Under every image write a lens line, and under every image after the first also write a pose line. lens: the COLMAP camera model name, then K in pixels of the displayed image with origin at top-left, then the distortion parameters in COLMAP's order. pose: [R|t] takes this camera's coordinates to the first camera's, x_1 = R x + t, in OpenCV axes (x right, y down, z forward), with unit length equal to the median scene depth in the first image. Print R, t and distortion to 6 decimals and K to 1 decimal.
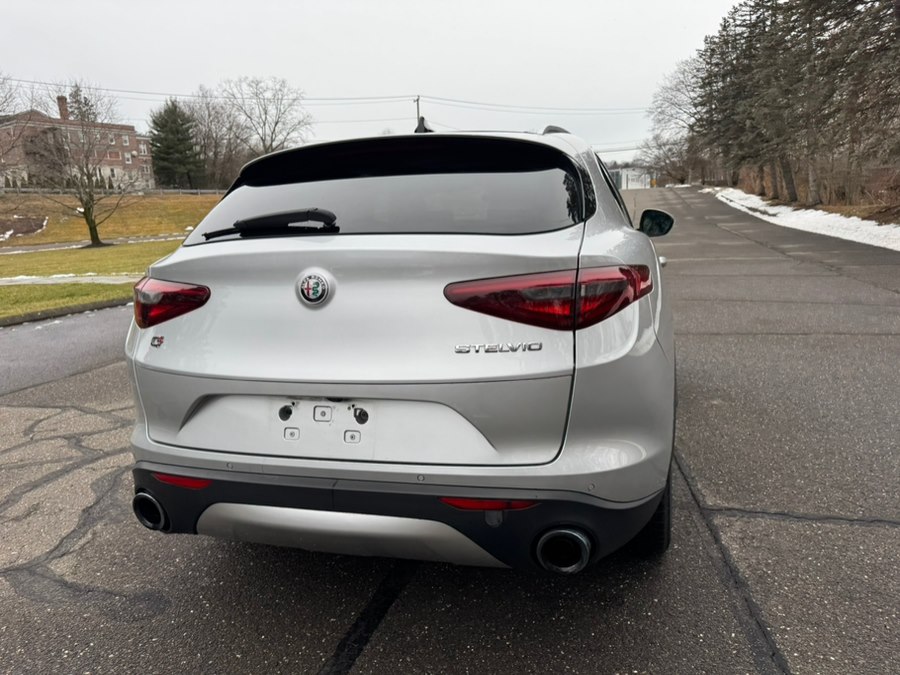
lens RADIAL K [[639.4, 0, 445.0], [0, 639.4, 339.4], [0, 0, 1]] dist [0.041714, -0.051765]
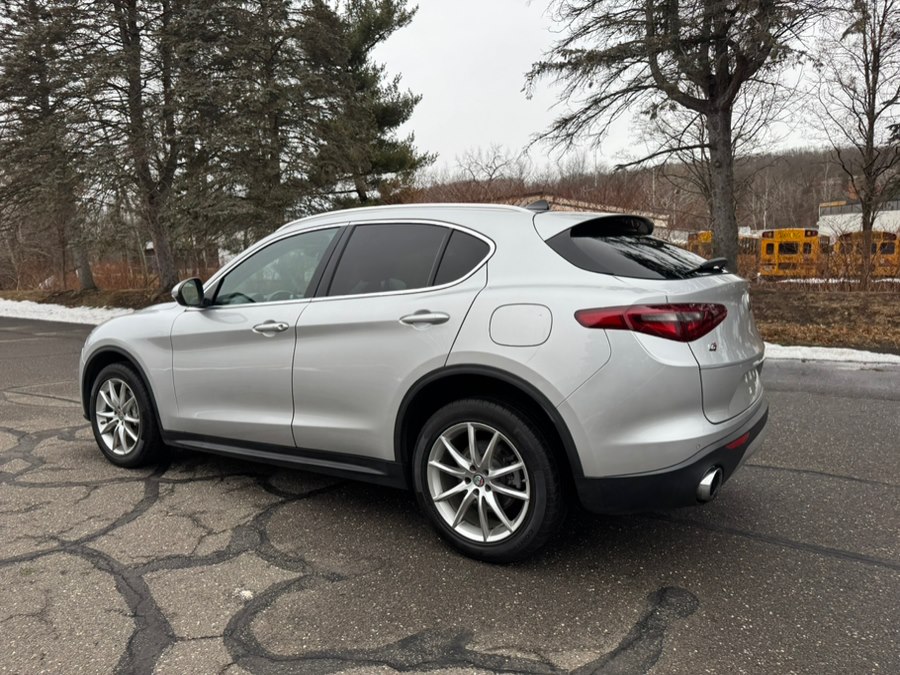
lens RADIAL K [[637.2, 0, 443.0], [0, 637.2, 337.3], [0, 0, 1]] dist [0.040504, -0.049302]
pose [[0.296531, -0.048719, 0.953780, -0.069125], [0.180449, 0.983567, -0.005861, -0.004089], [-0.937821, 0.173846, 0.300449, 0.040993]]
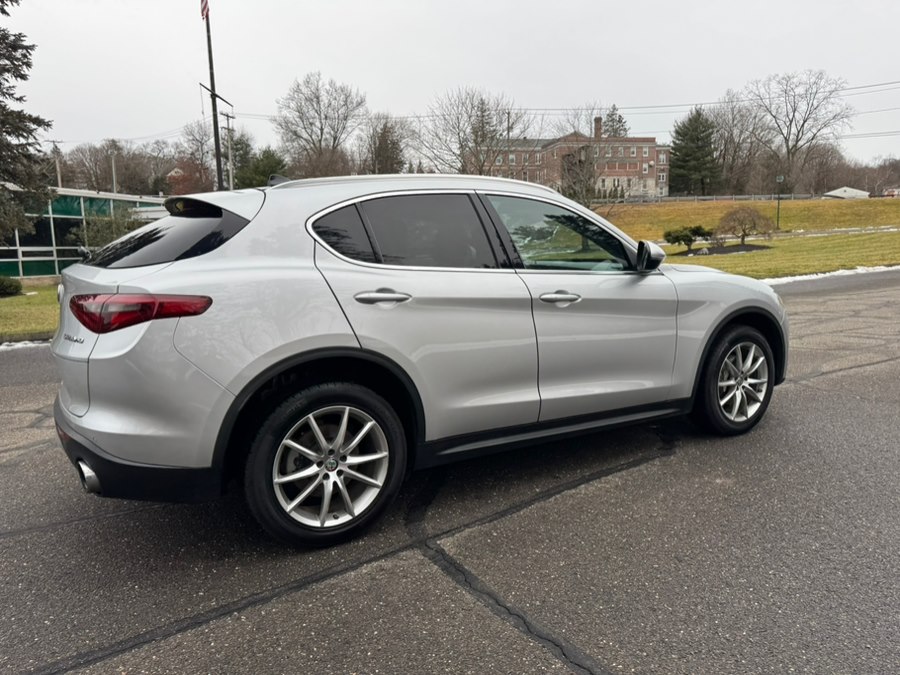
lens RADIAL K [[639.4, 0, 444.5], [0, 639.4, 333.1], [0, 0, 1]] dist [0.041714, -0.051765]
pose [[0.722740, 0.119117, -0.680778, 0.056866], [-0.130819, 0.990806, 0.034481, -0.005453], [0.678626, 0.064138, 0.731678, 0.013901]]
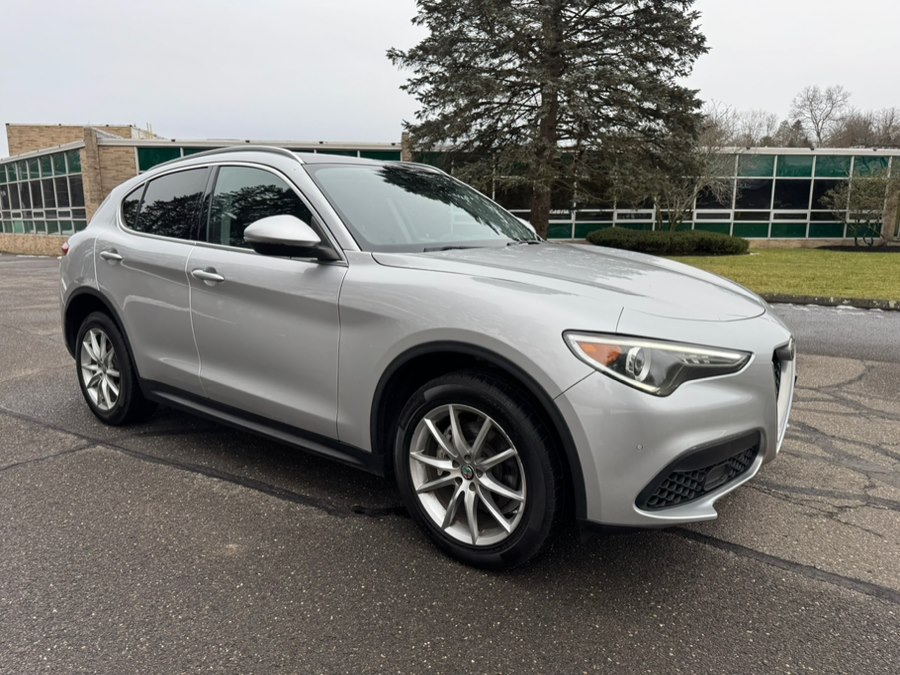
lens RADIAL K [[639.4, 0, 438.7], [0, 639.4, 336.7], [0, 0, 1]] dist [0.041714, -0.051765]
pose [[-0.386150, 0.209161, -0.898409, 0.068440], [-0.143732, 0.948414, 0.282581, -0.022802], [0.911169, 0.238249, -0.336167, 0.108422]]
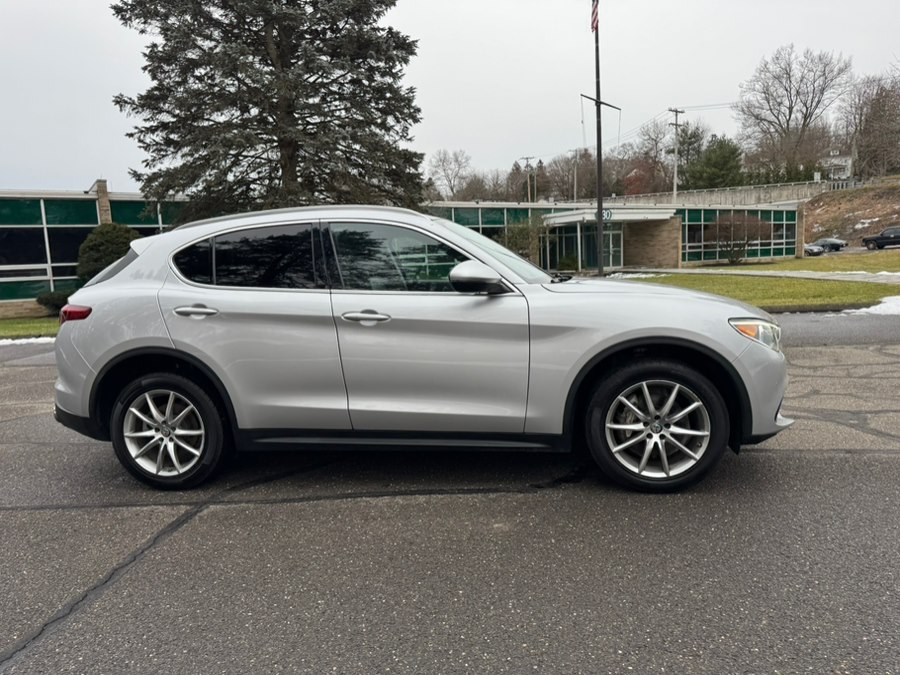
lens RADIAL K [[639.4, 0, 441.0], [0, 639.4, 336.2], [0, 0, 1]] dist [0.041714, -0.051765]
pose [[0.114497, 0.155881, -0.981117, 0.089020], [-0.133515, 0.981067, 0.140292, -0.016727], [0.984411, 0.114931, 0.133142, 0.066659]]
